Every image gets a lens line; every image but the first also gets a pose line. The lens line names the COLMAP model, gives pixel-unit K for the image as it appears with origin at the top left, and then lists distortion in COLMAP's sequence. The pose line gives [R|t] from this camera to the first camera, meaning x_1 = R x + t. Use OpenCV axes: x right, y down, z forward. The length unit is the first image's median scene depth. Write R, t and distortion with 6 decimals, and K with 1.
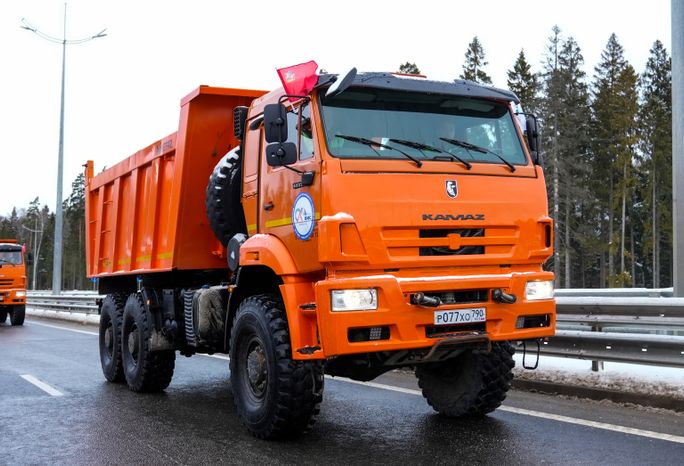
lens RADIAL K [[857.7, 0, 341.4], [0, 857.7, 209.1], [0, 0, 1]] dist [0.072651, 0.007777]
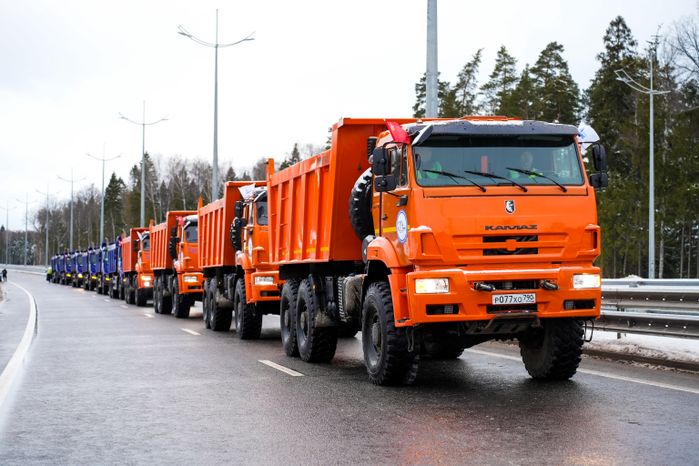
lens RADIAL K [[1301.8, 0, 349.5], [0, 1301.8, 233.0], [0, 0, 1]] dist [0.009508, -0.127496]
pose [[0.970012, 0.005446, -0.242998, 0.370965], [0.008812, 0.998304, 0.057550, -0.099699], [0.242899, -0.057965, 0.968318, -1.039299]]
